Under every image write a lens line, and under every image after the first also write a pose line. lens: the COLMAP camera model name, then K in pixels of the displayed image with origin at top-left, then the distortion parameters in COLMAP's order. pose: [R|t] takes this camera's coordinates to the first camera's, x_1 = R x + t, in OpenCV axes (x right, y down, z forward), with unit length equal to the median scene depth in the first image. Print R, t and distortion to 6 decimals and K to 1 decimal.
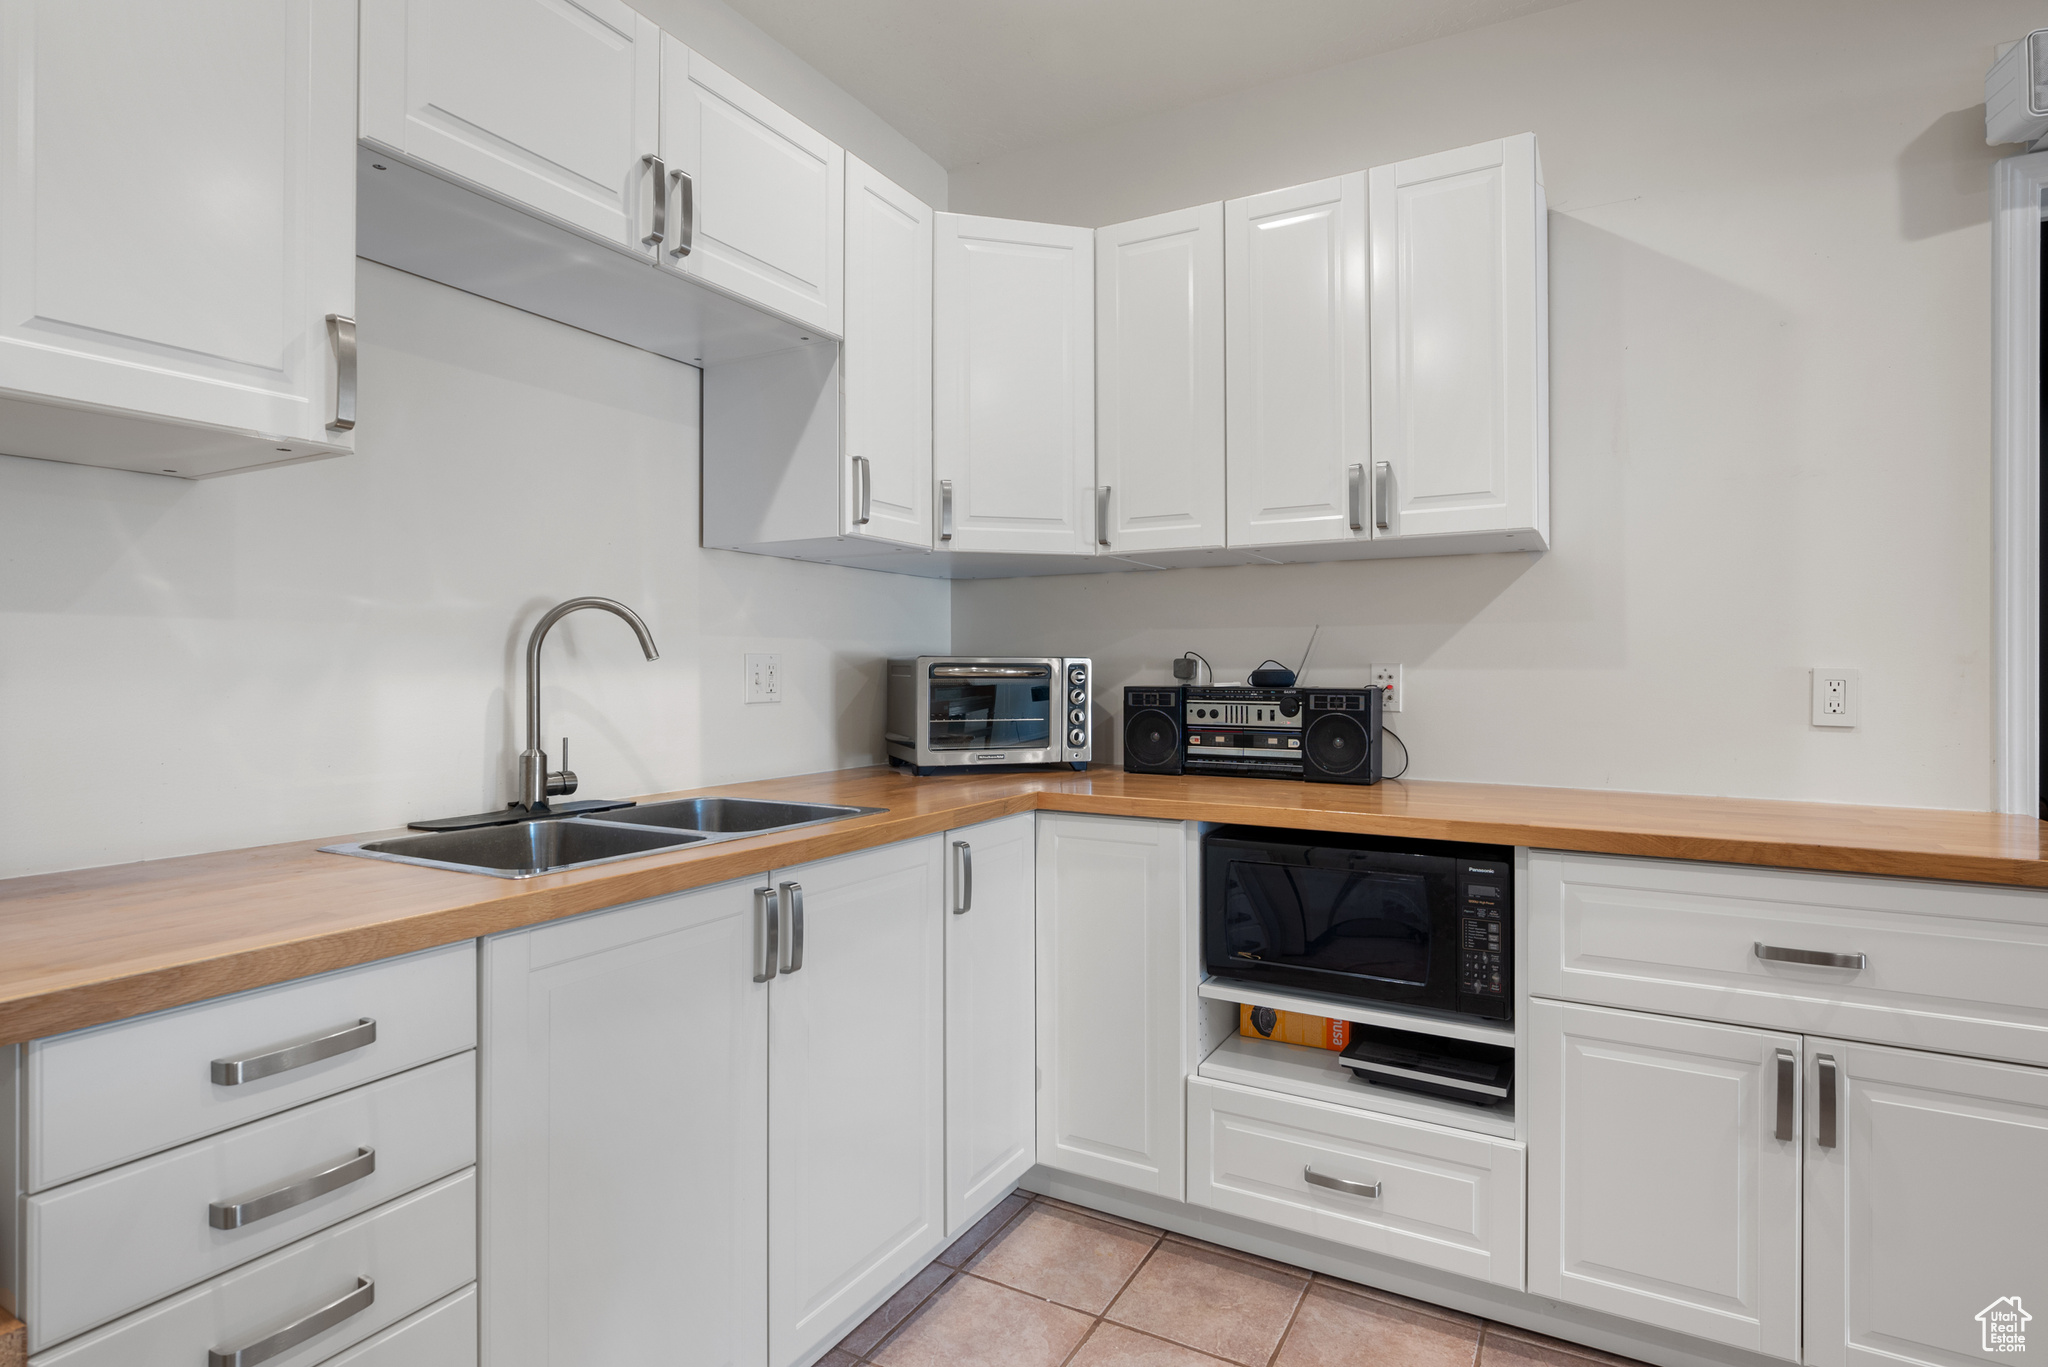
lens RADIAL K [[1064.8, 0, 1021.3], [0, 1064.8, 670.5], [0, 0, 1]] dist [-0.005818, 0.000447]
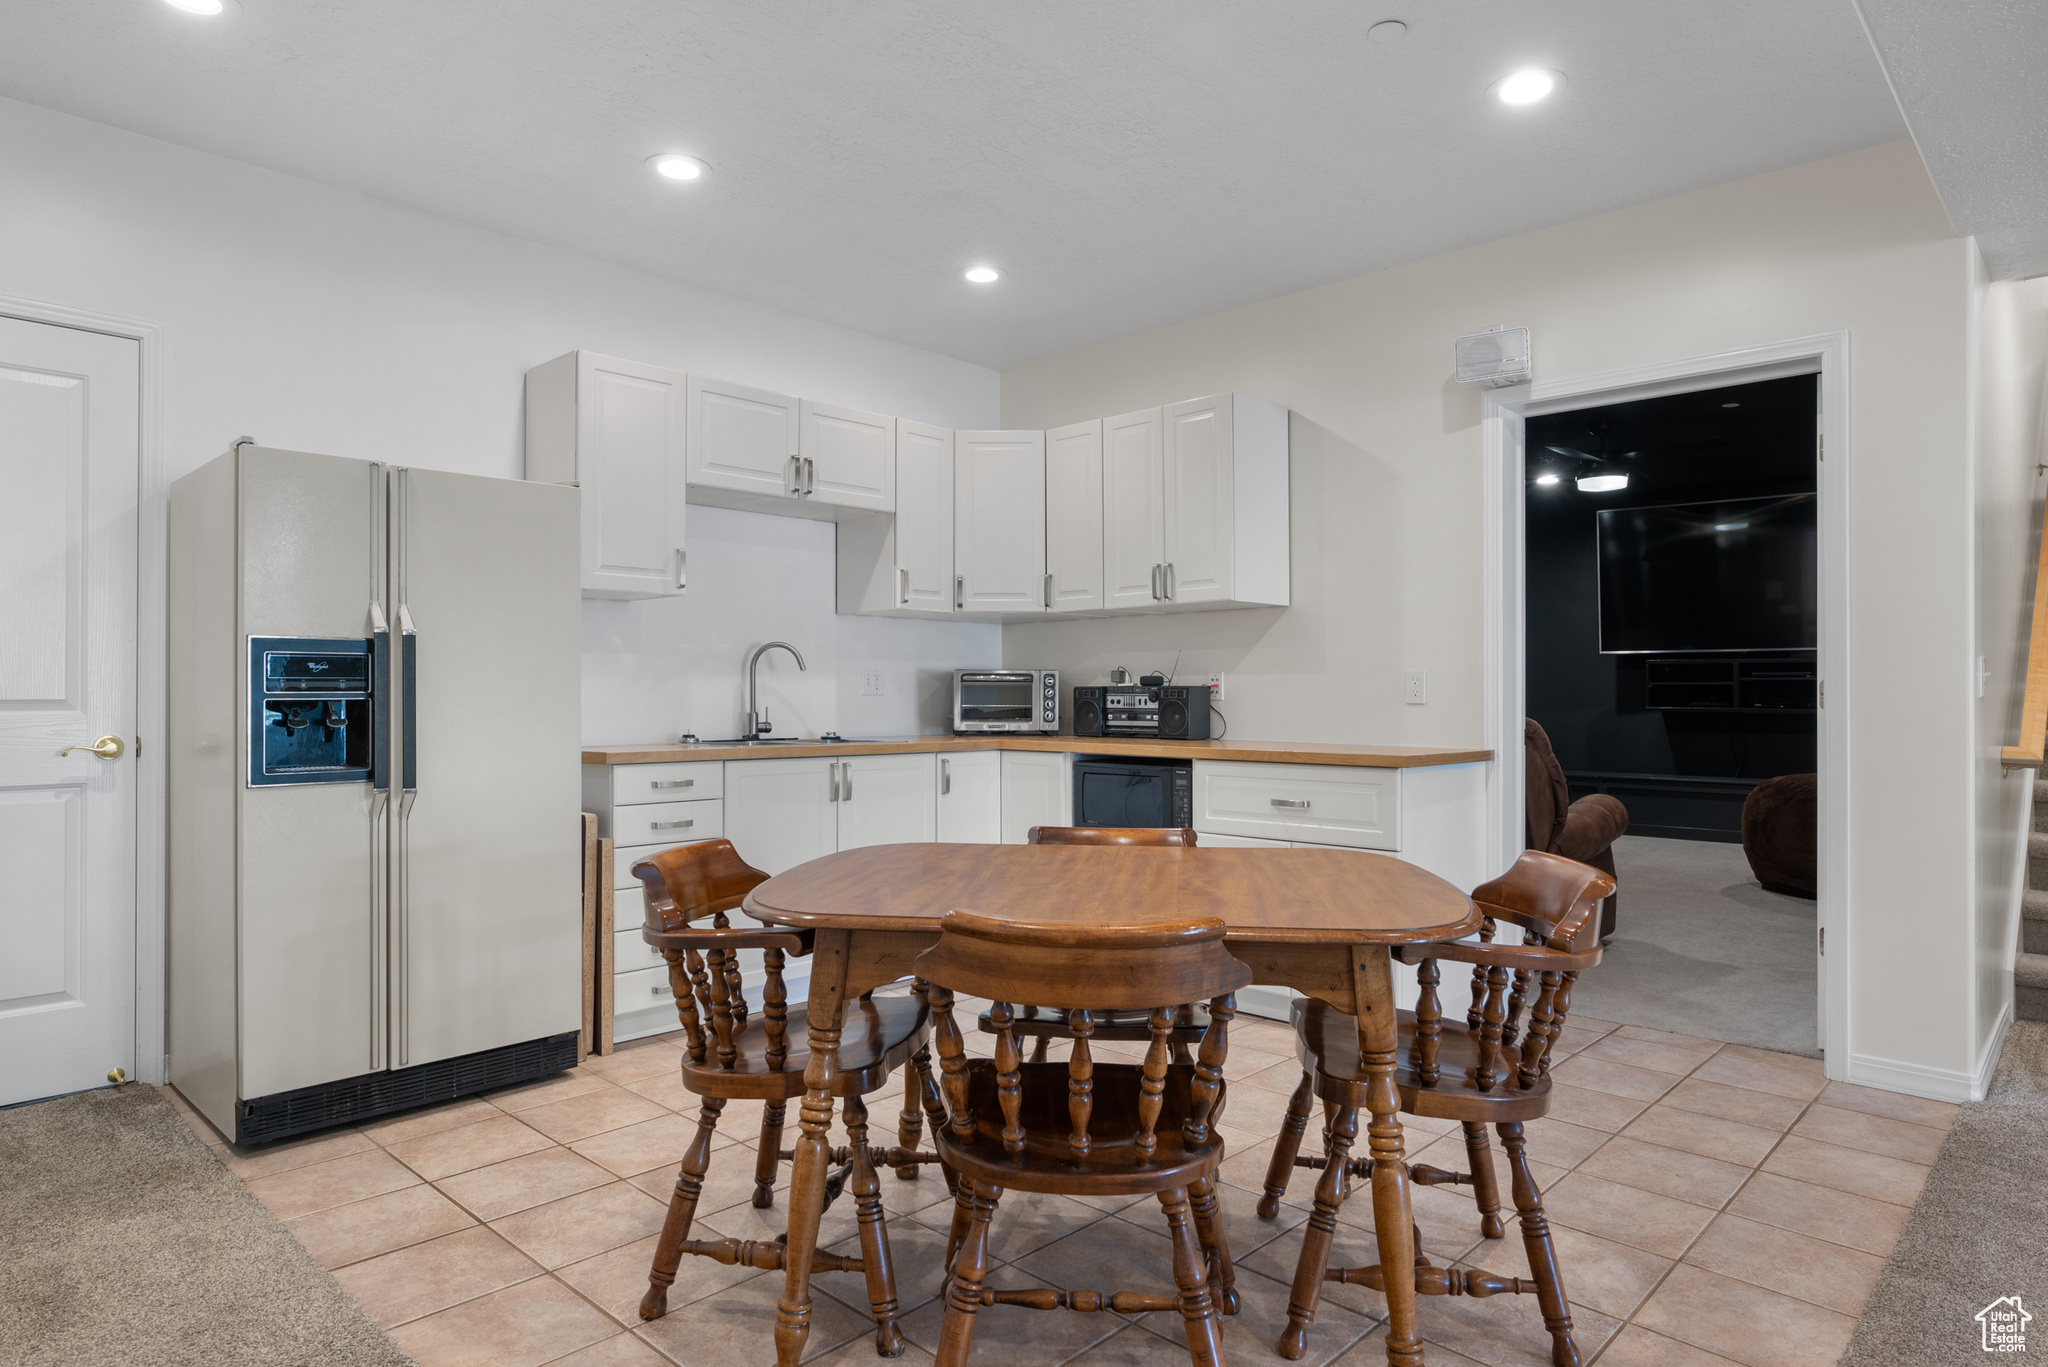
lens RADIAL K [[1188.0, 0, 1025.5], [0, 1188.0, 690.6], [0, 0, 1]] dist [0.006208, 0.000369]
pose [[0.968273, -0.002838, -0.249878, 0.538470], [0.001487, 0.999983, -0.005595, 0.034670], [0.249890, 0.005046, 0.968261, -0.951367]]
